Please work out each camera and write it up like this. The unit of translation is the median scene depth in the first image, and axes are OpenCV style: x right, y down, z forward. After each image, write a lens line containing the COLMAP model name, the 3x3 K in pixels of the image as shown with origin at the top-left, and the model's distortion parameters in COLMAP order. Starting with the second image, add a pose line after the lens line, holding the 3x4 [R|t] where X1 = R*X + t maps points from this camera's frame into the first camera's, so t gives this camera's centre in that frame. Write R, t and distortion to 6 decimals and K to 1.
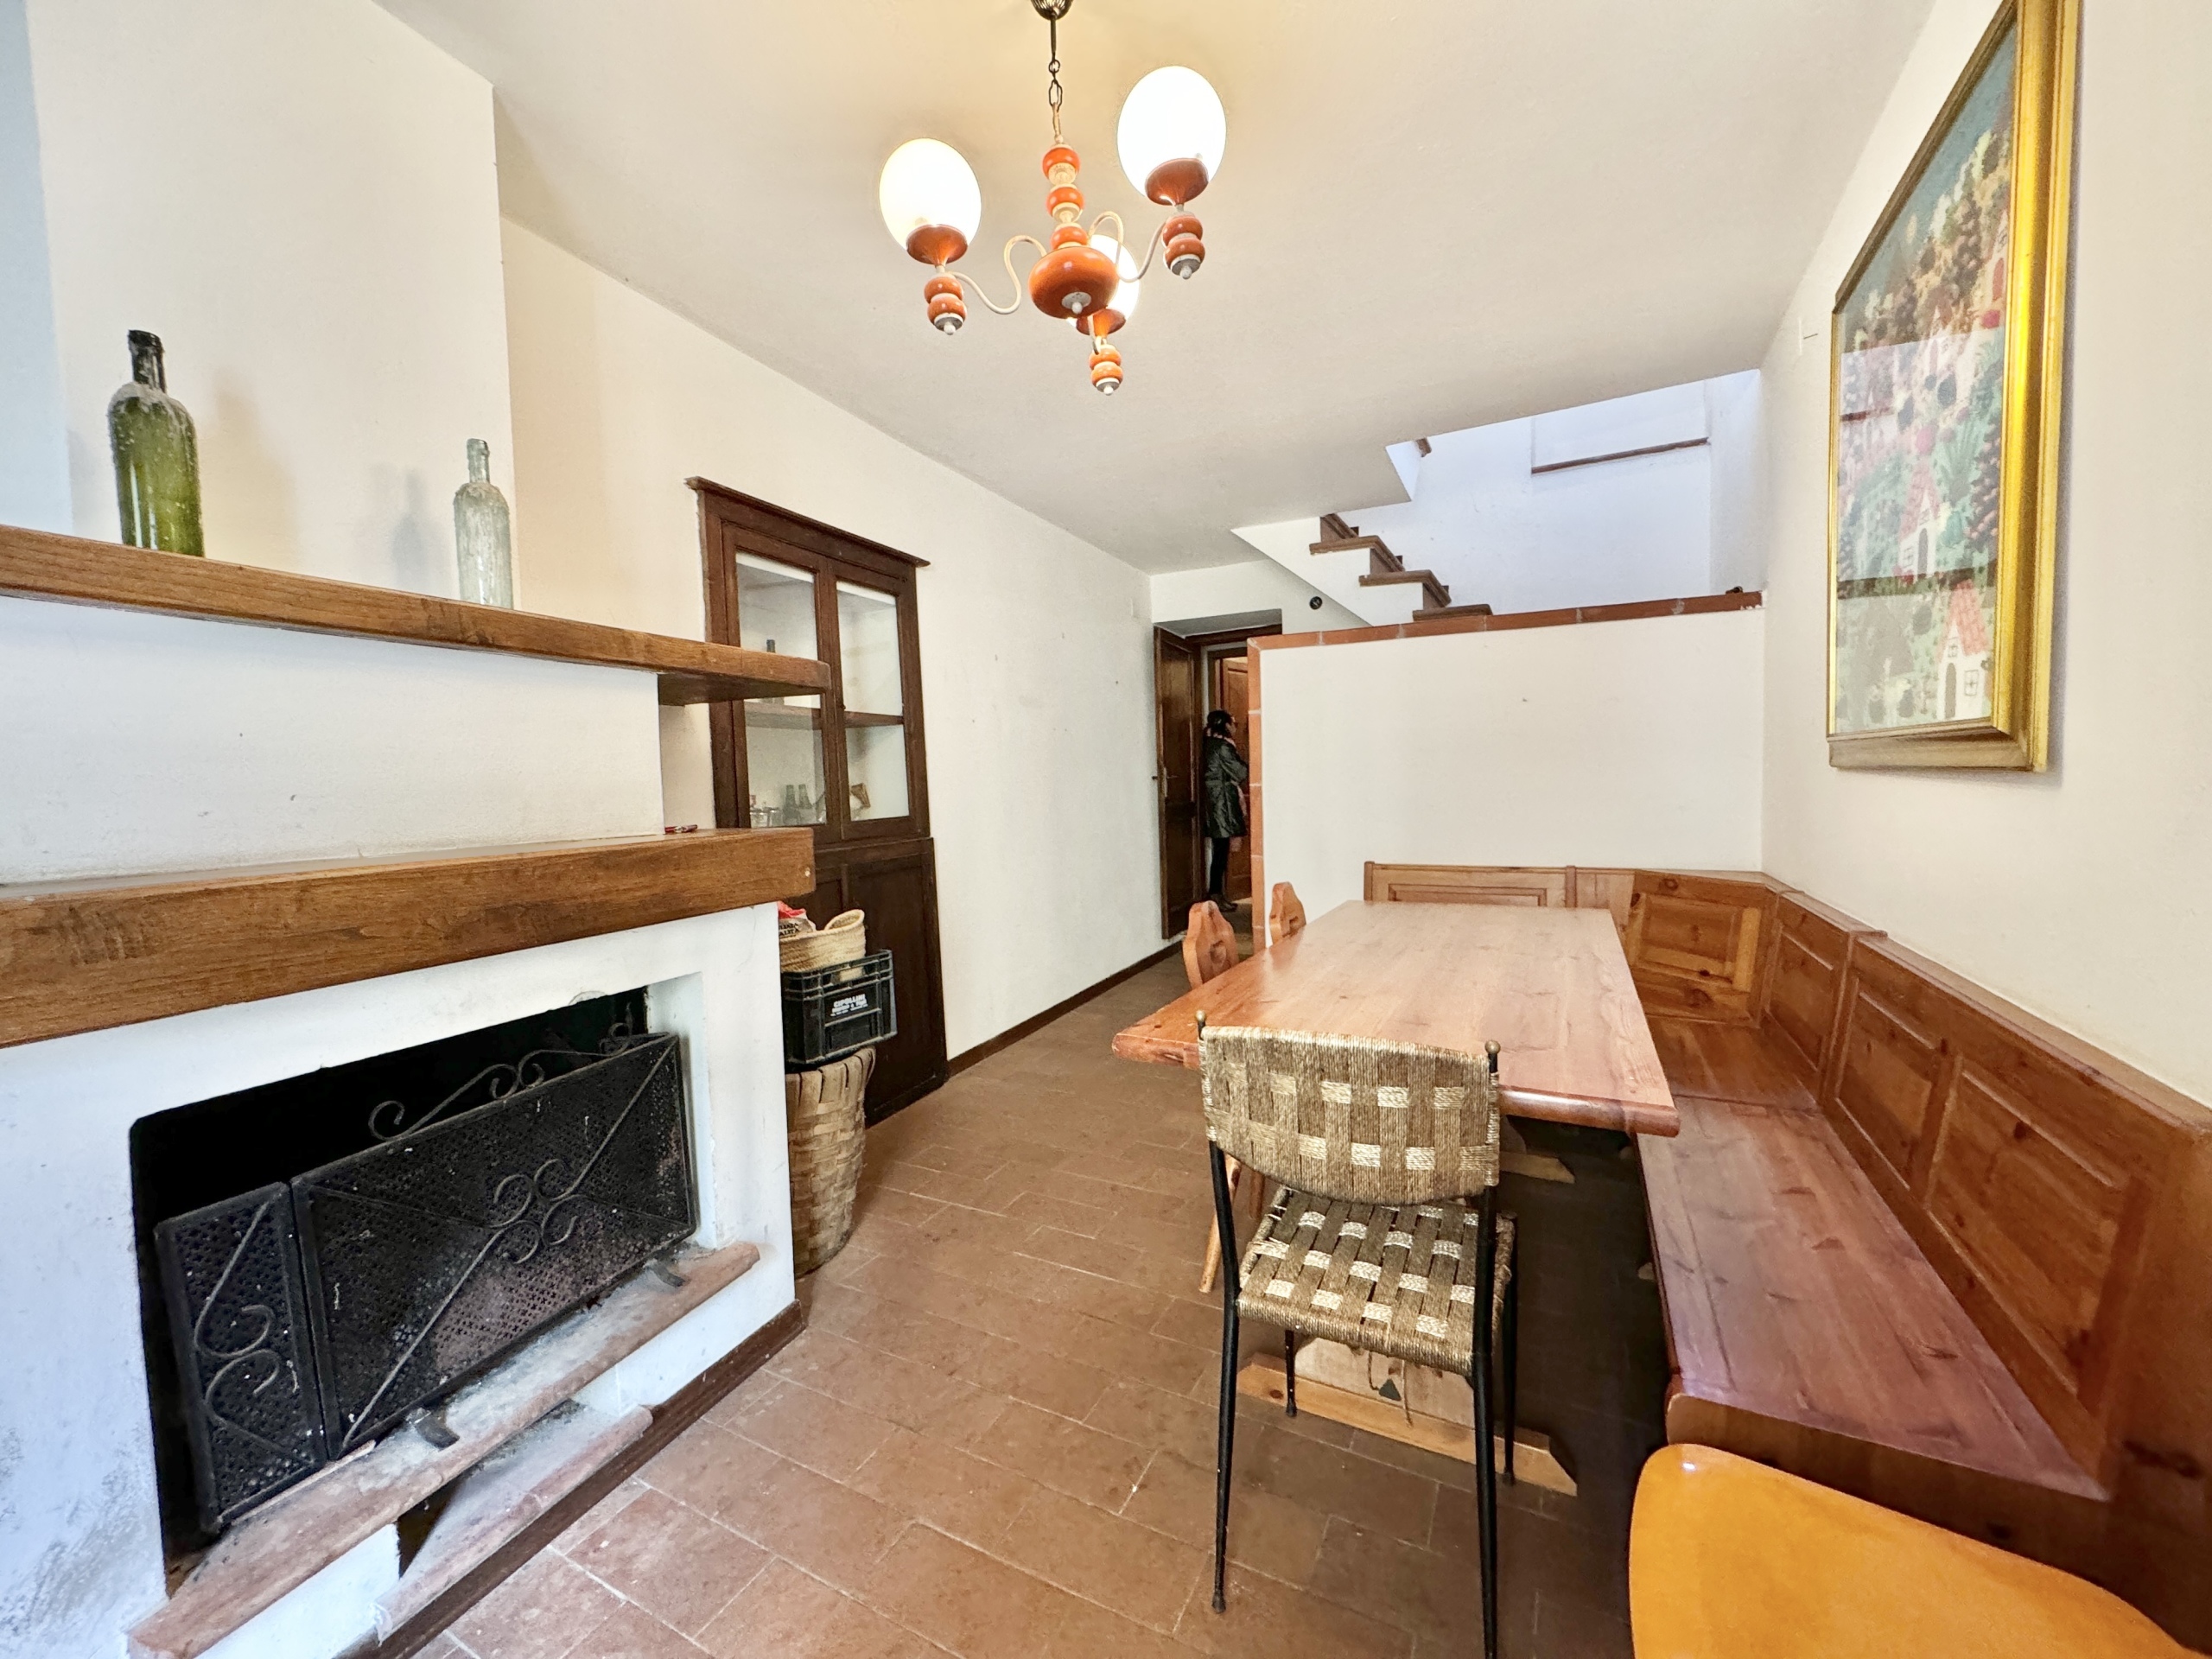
lens RADIAL K [[884.3, 0, 1107.2], [0, 884.3, 830.4], [0, 0, 1]] dist [-0.001357, 0.000399]
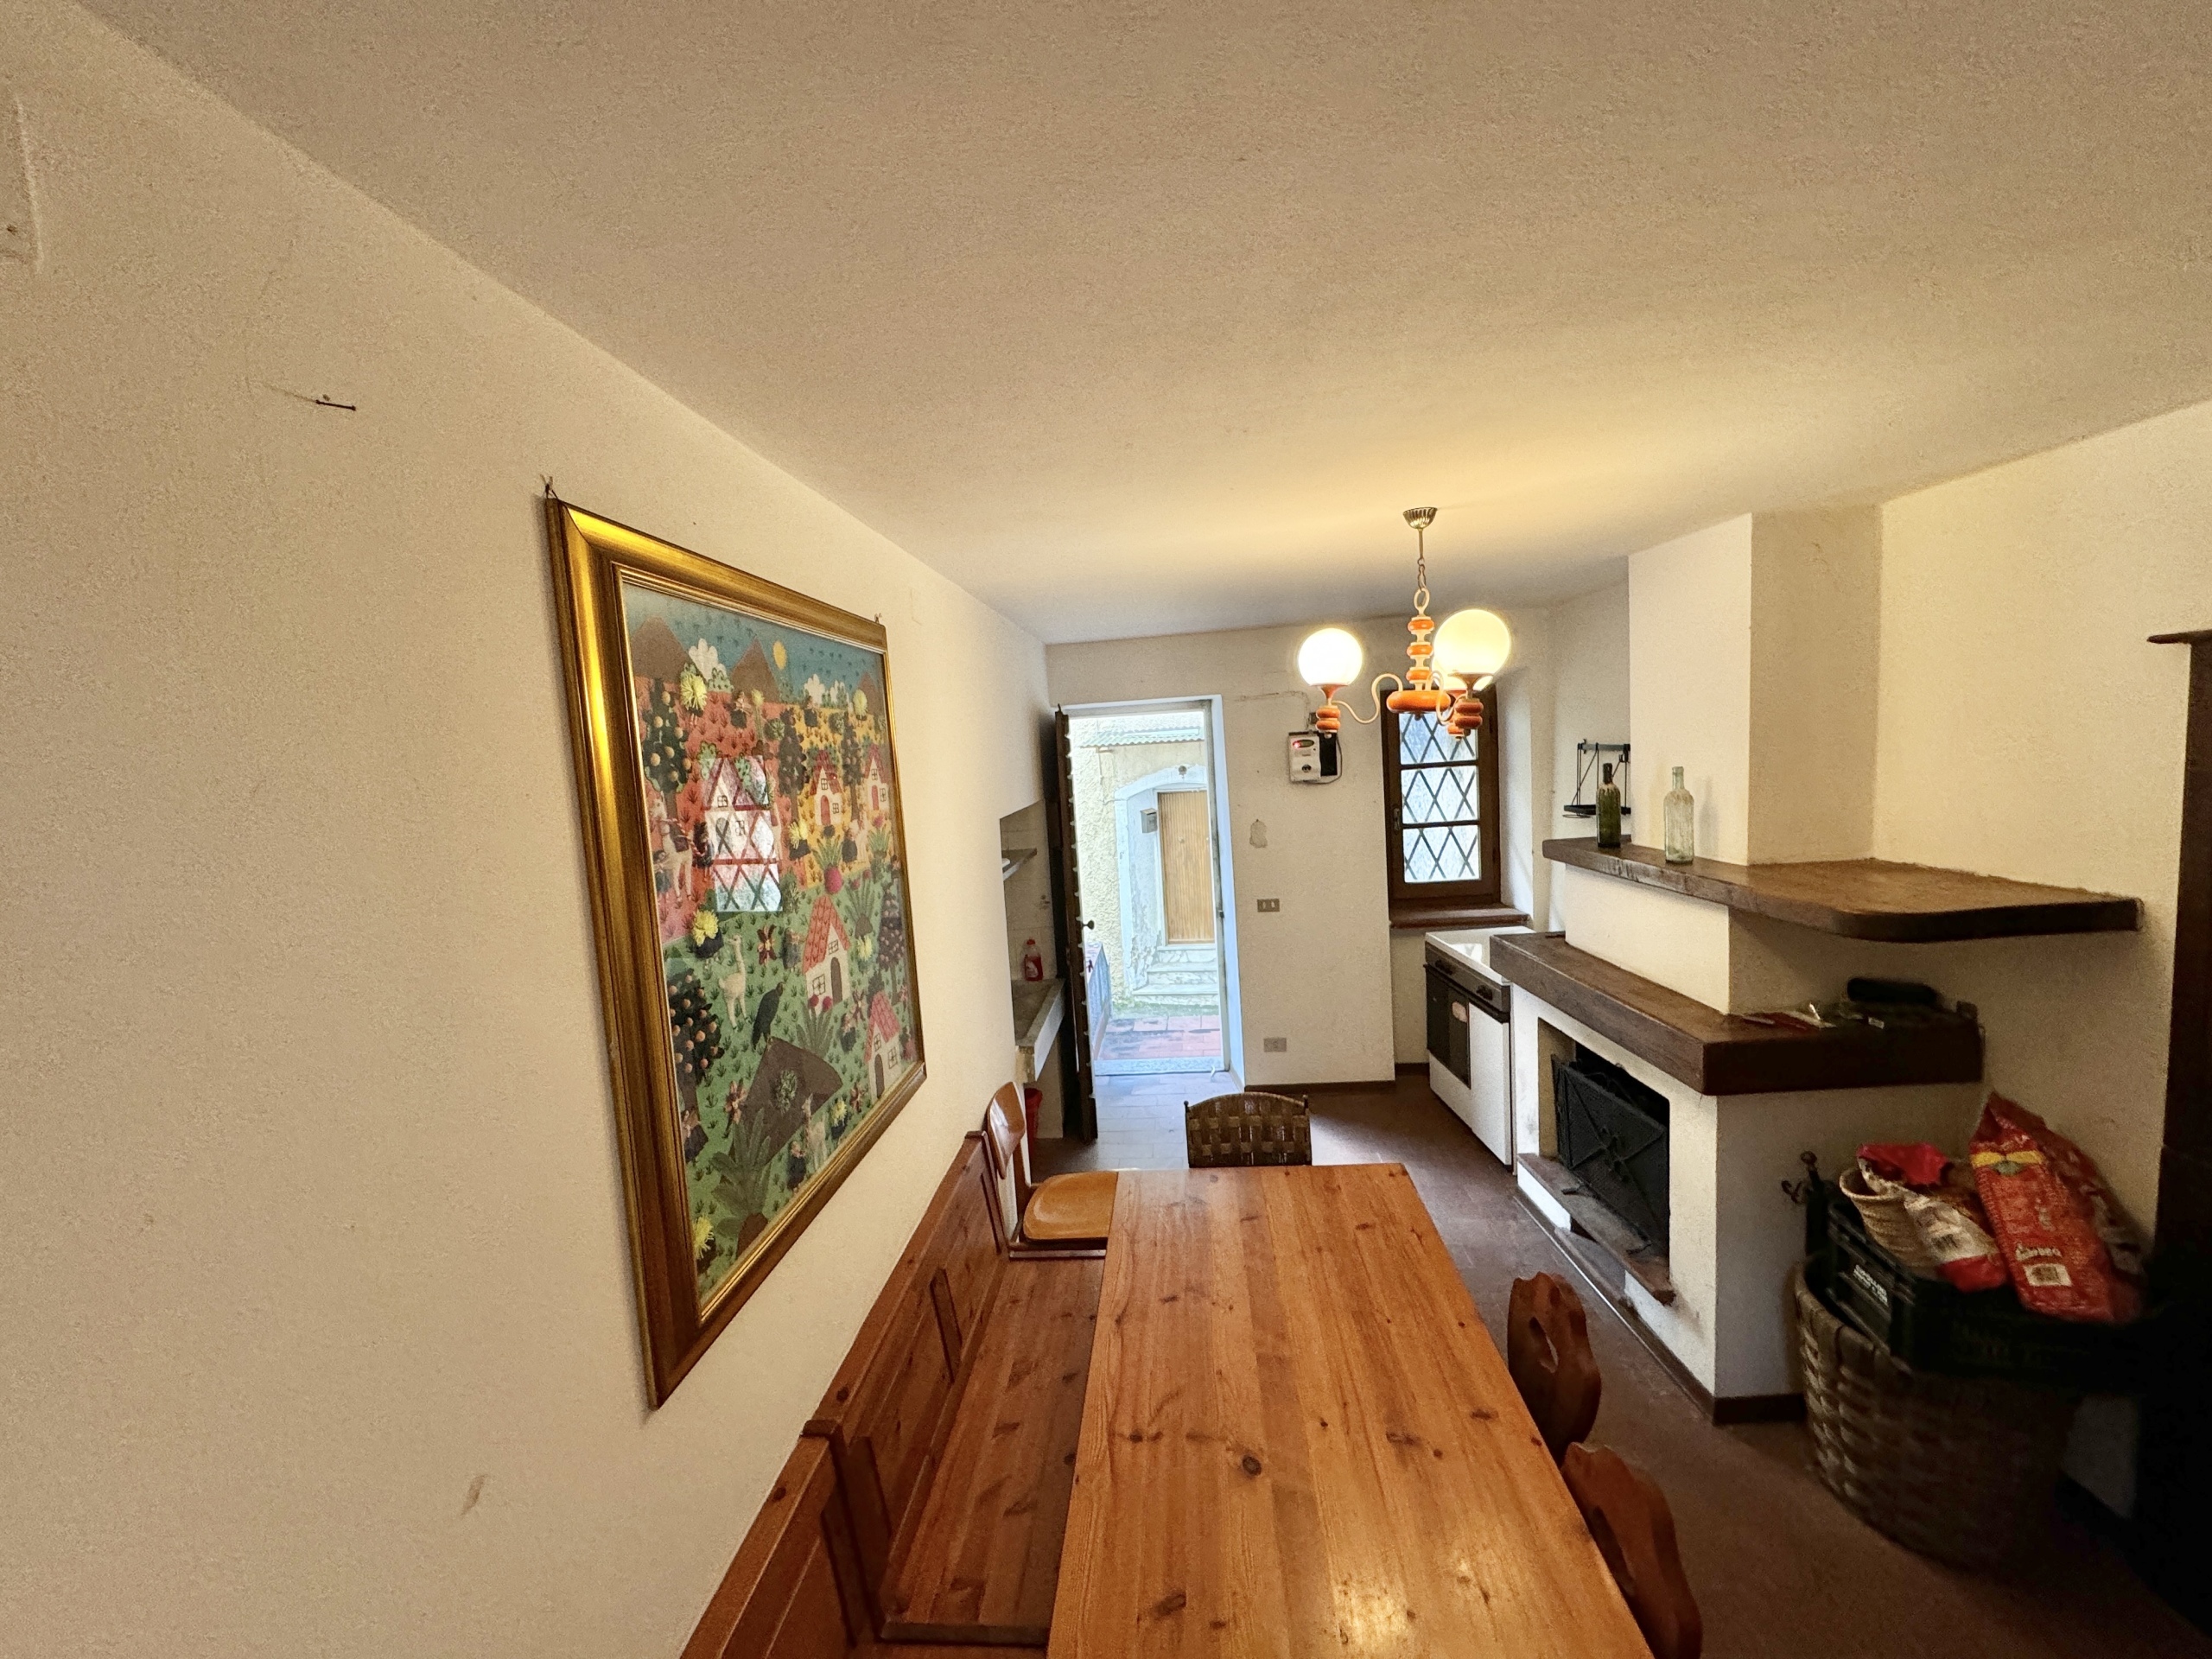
lens RADIAL K [[884.3, 0, 1104.2], [0, 884.3, 829.5], [0, 0, 1]] dist [-0.001357, 0.000399]
pose [[-0.943543, 0.100817, -0.315537, 0.713010], [0.049124, 0.984614, 0.167699, -0.508732], [0.327589, 0.142730, -0.933977, 1.615932]]
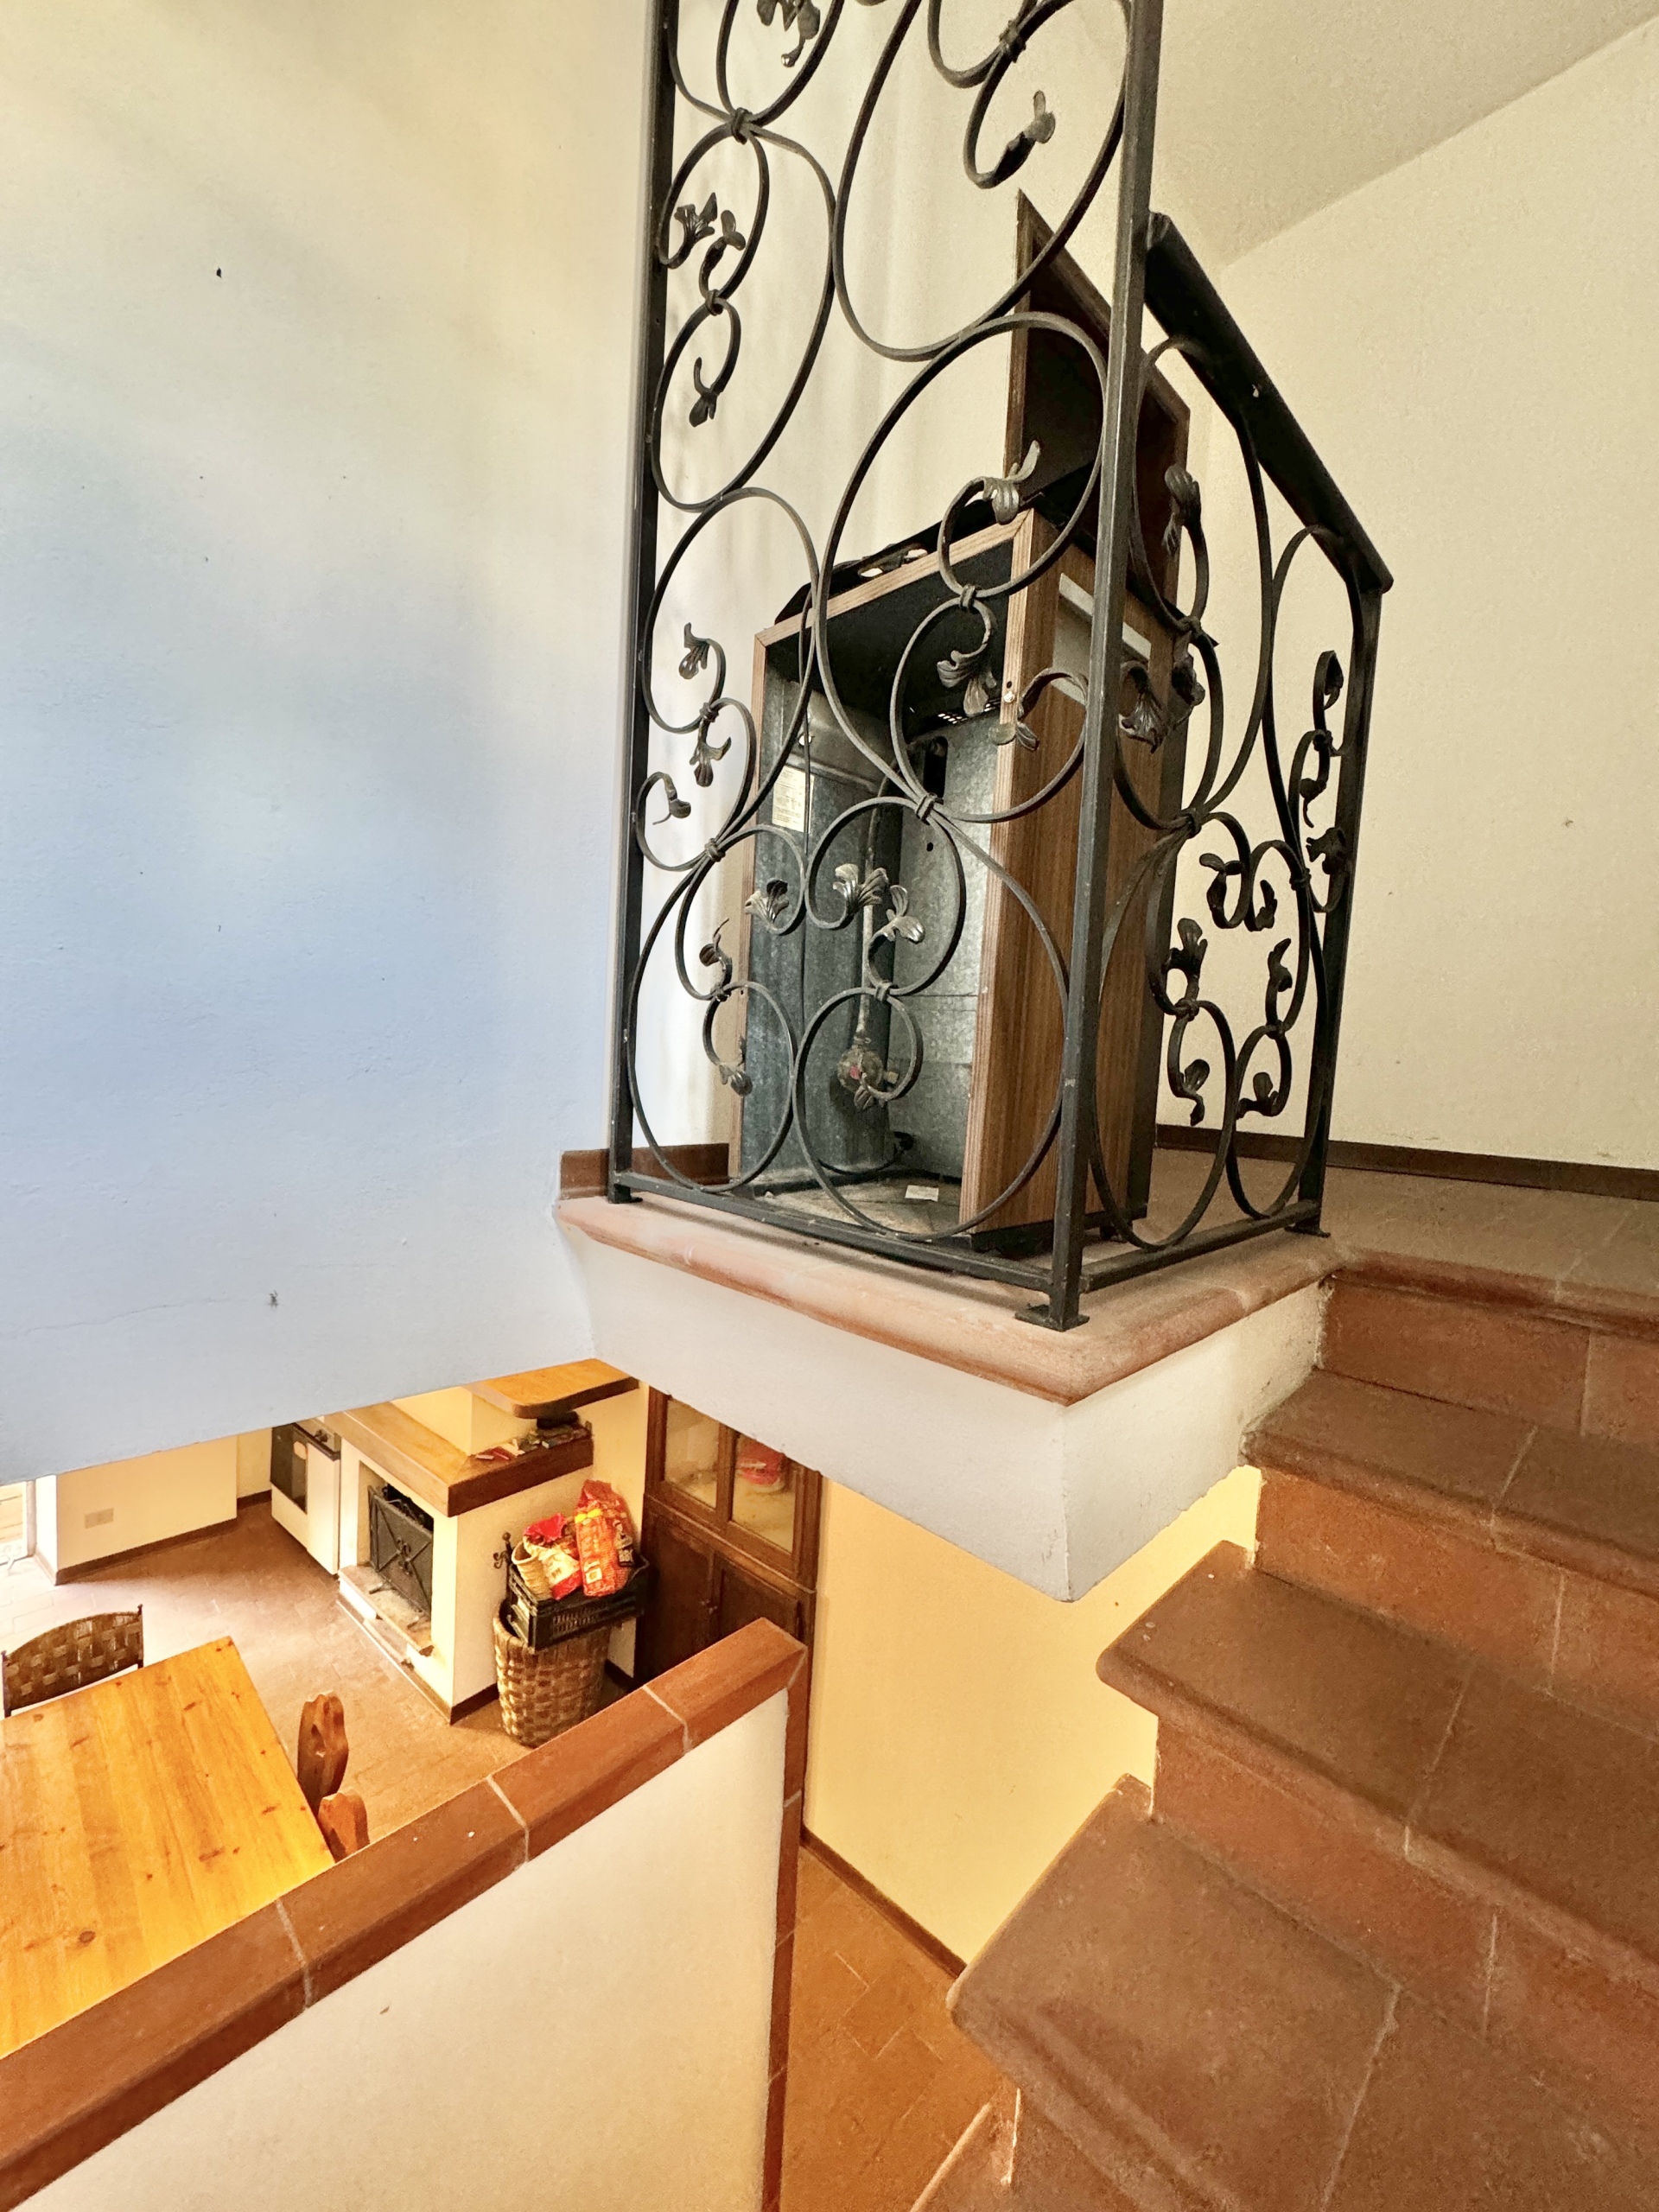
lens RADIAL K [[884.3, 0, 836.2], [0, 884.3, 1102.7], [0, 0, 1]] dist [-0.001357, 0.000399]
pose [[-0.350620, 0.045726, -0.935401, 1.047621], [-0.115886, 0.989013, 0.091785, -1.048940], [0.929320, 0.140582, -0.341469, 2.100749]]
